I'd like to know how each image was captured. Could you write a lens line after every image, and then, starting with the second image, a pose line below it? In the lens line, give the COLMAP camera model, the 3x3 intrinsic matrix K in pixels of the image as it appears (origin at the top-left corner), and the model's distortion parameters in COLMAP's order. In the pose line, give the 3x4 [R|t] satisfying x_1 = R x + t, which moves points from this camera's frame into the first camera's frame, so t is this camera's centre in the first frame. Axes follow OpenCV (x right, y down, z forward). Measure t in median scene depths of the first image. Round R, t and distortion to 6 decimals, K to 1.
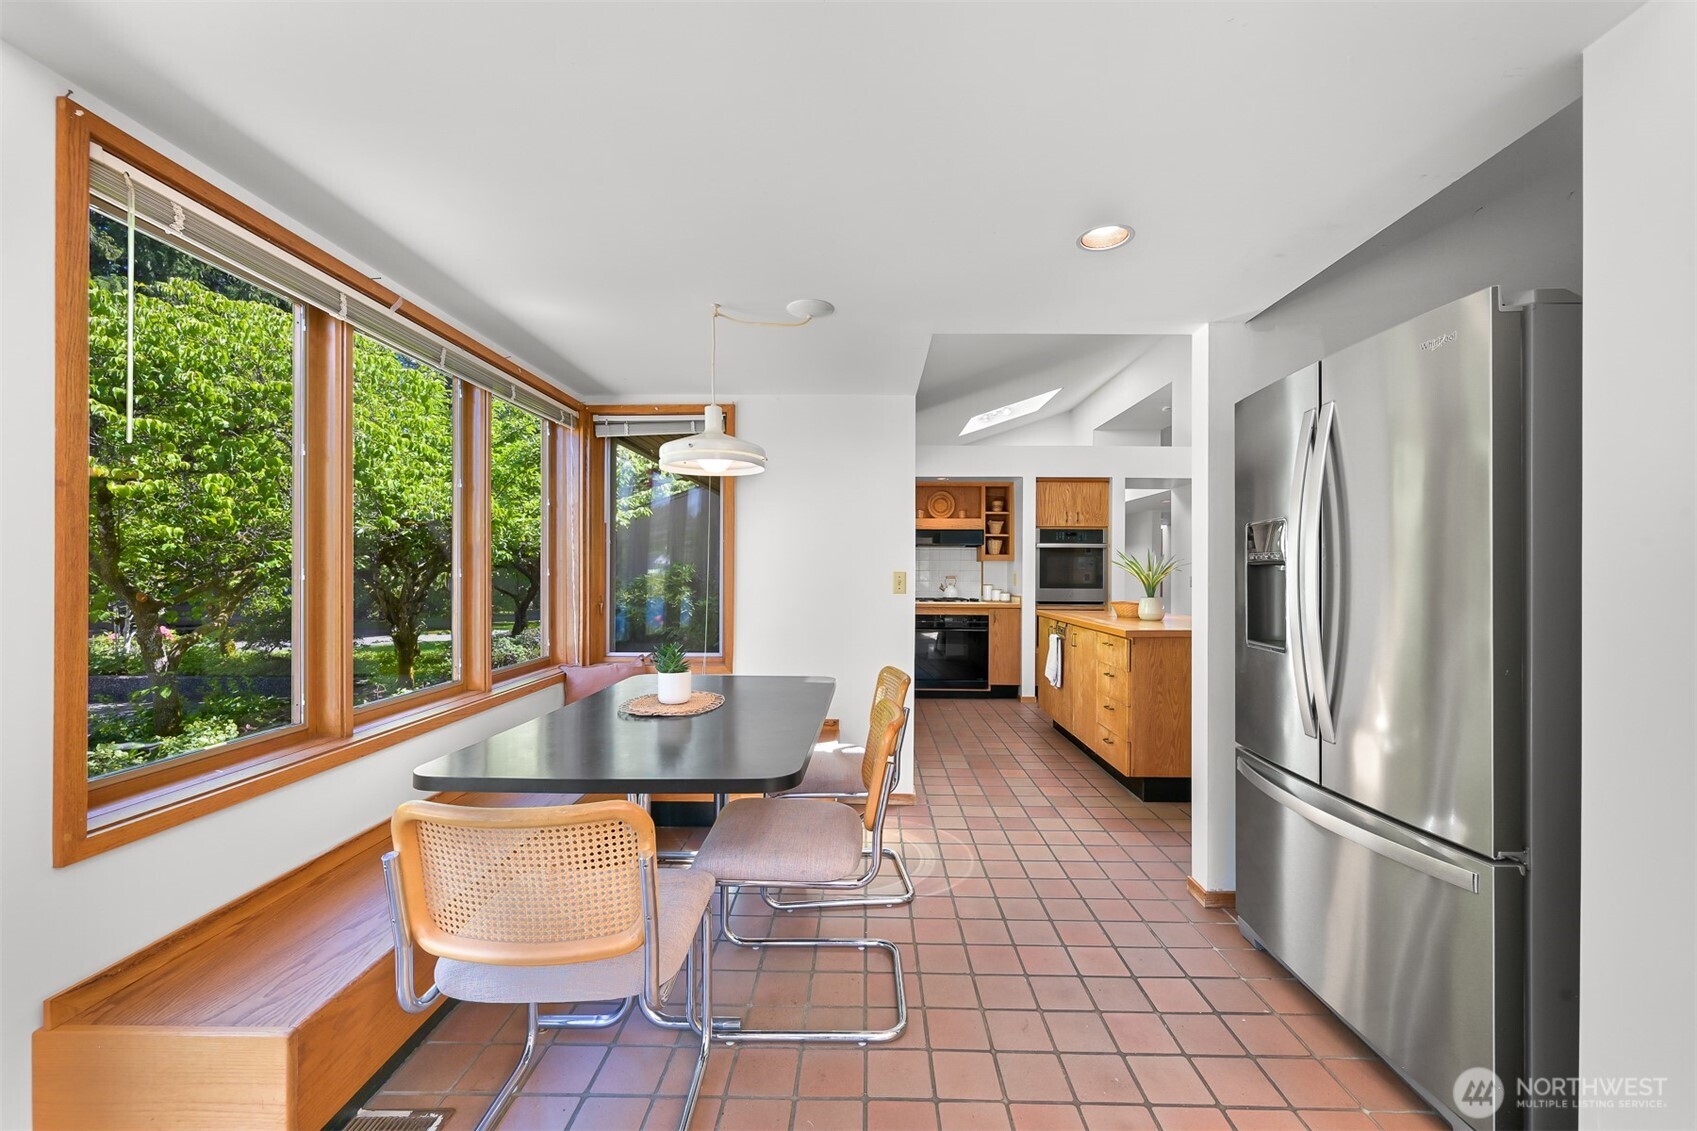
lens RADIAL K [[662.5, 0, 855.7], [0, 662.5, 571.3], [0, 0, 1]] dist [-0.000136, -0.000403]
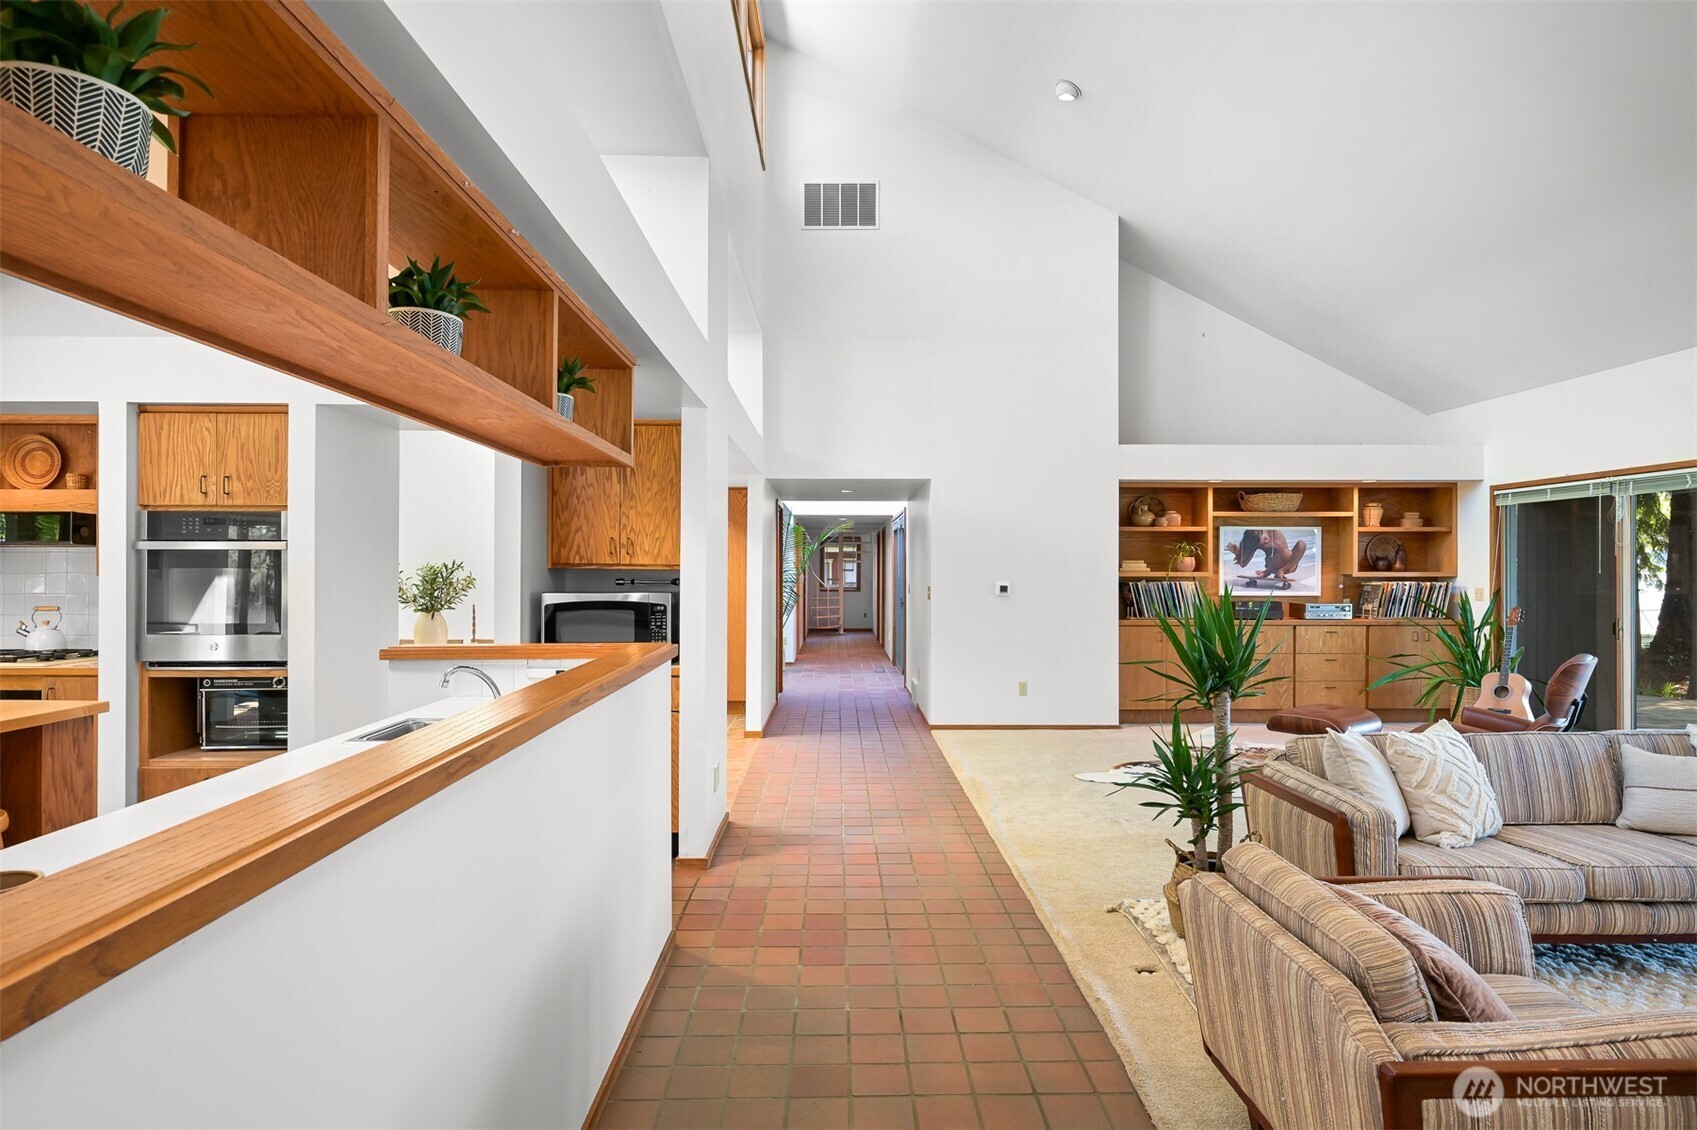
lens RADIAL K [[947.7, 0, 855.3], [0, 947.7, 566.9], [0, 0, 1]] dist [-0.000530, -0.000161]
pose [[0.999310, -0.003085, 0.037013, 0.731257], [0.003087, 0.999995, -0.000001, -0.020535], [-0.037013, 0.000115, 0.999315, 0.282721]]
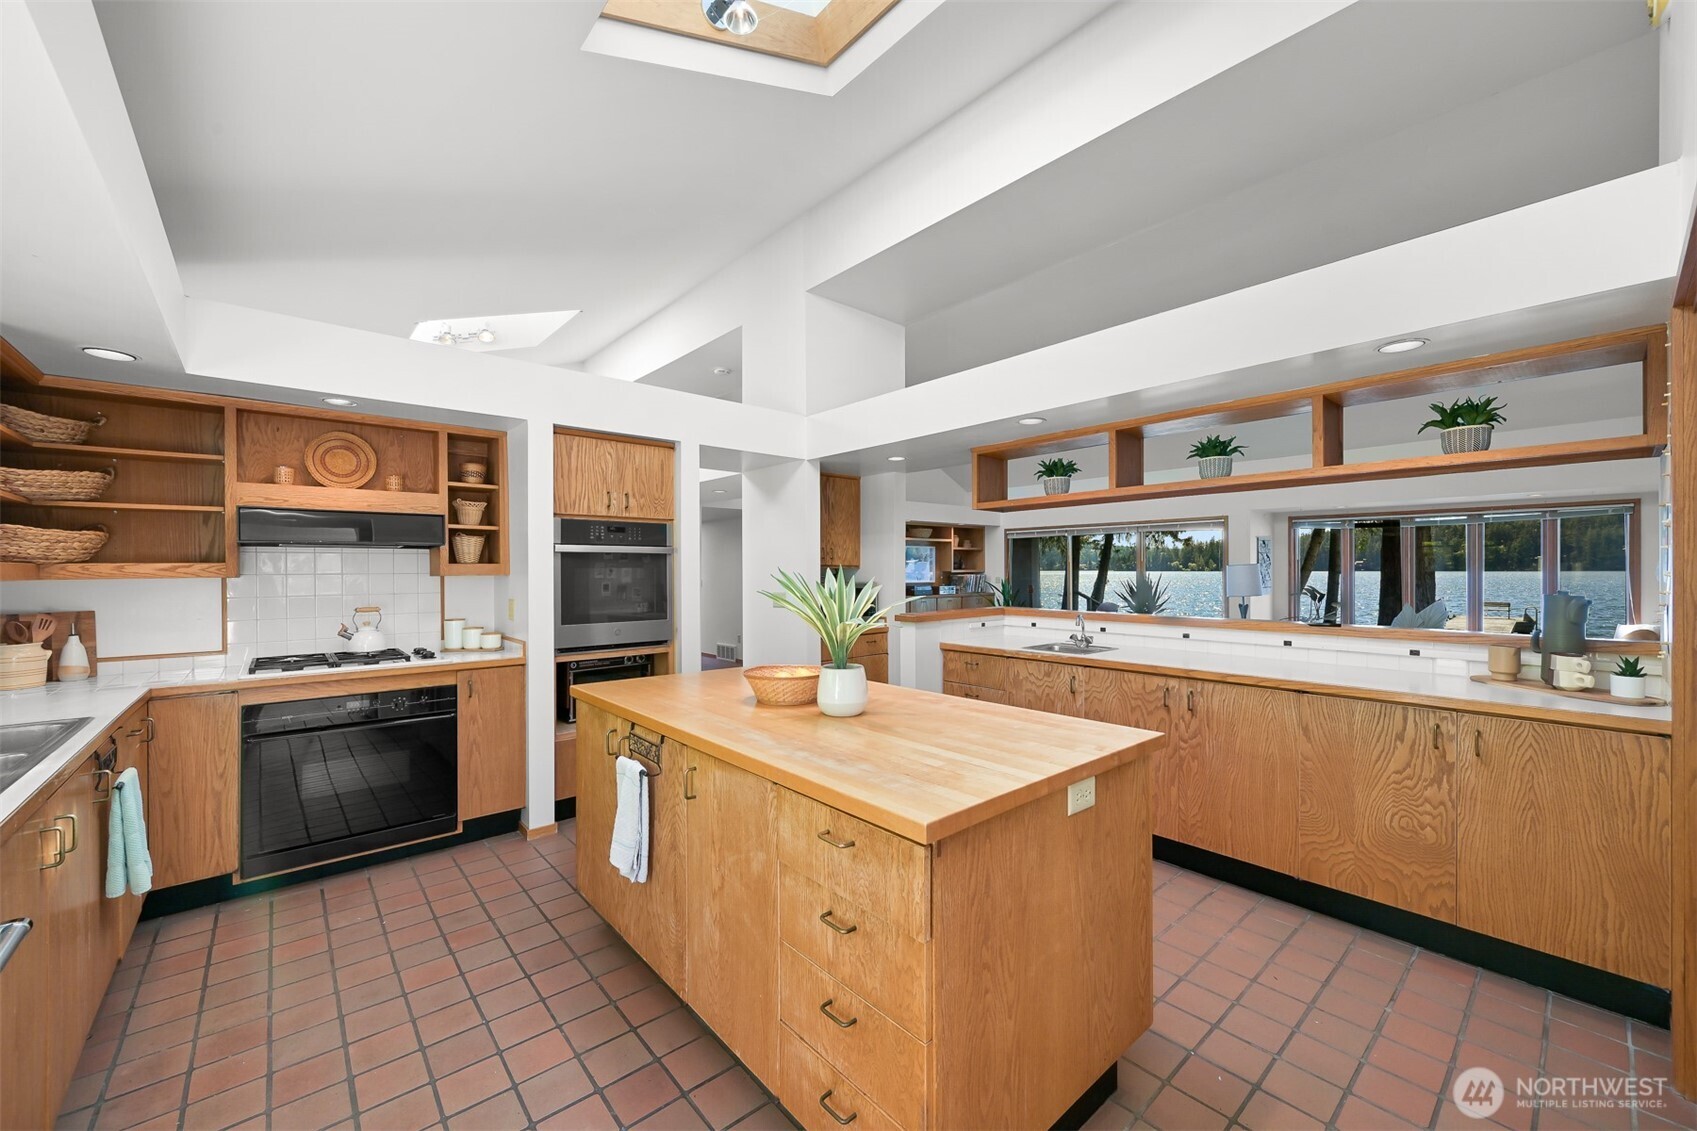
lens RADIAL K [[662.5, 0, 855.7], [0, 662.5, 571.3], [0, 0, 1]] dist [-0.000136, -0.000403]
pose [[0.739642, -0.009167, 0.672938, 0.082971], [0.006884, 0.999958, 0.006056, -0.020314], [-0.672966, 0.000154, 0.739674, 0.404296]]
